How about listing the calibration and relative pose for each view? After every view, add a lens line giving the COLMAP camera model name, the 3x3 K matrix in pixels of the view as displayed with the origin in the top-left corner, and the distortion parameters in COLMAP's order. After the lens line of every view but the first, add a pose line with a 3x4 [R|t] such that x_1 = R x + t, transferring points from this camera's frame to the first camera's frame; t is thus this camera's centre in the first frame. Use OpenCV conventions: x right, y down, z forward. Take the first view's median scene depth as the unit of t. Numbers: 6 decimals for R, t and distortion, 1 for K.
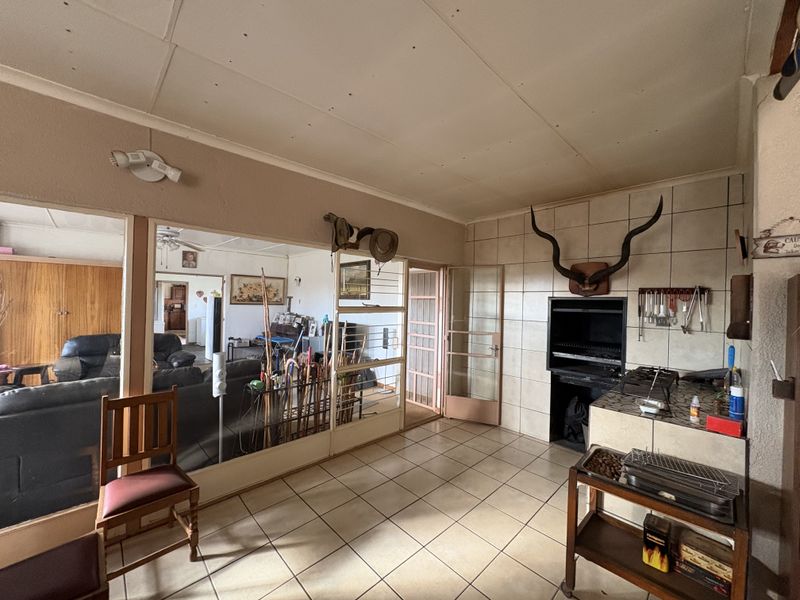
lens RADIAL K [[316.6, 0, 400.2], [0, 316.6, 300.8], [0, 0, 1]] dist [0.000363, 0.000018]
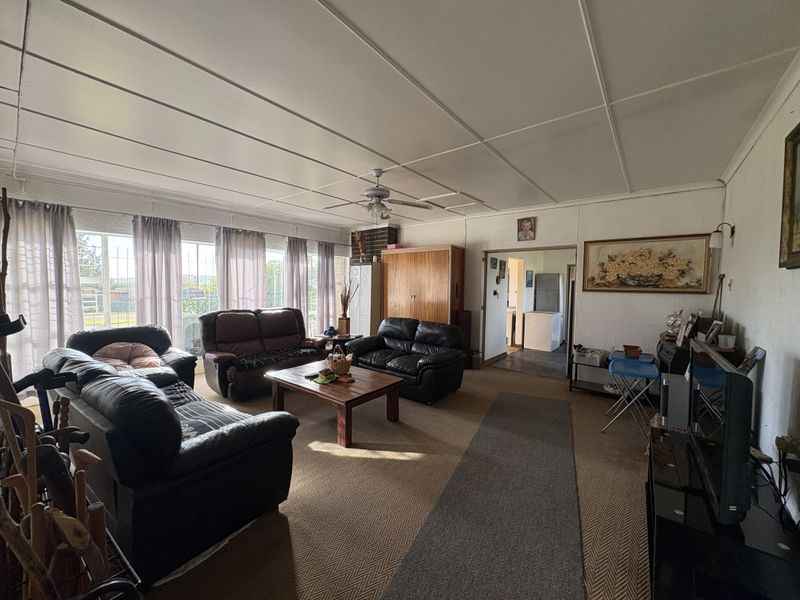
lens RADIAL K [[316.6, 0, 399.8], [0, 316.6, 299.1], [0, 0, 1]] dist [0.000363, 0.000018]
pose [[0.126488, 0.025047, -0.991652, 0.027409], [-0.011698, 0.999649, 0.023757, 0.015906], [0.991899, 0.008595, 0.126736, 0.556383]]
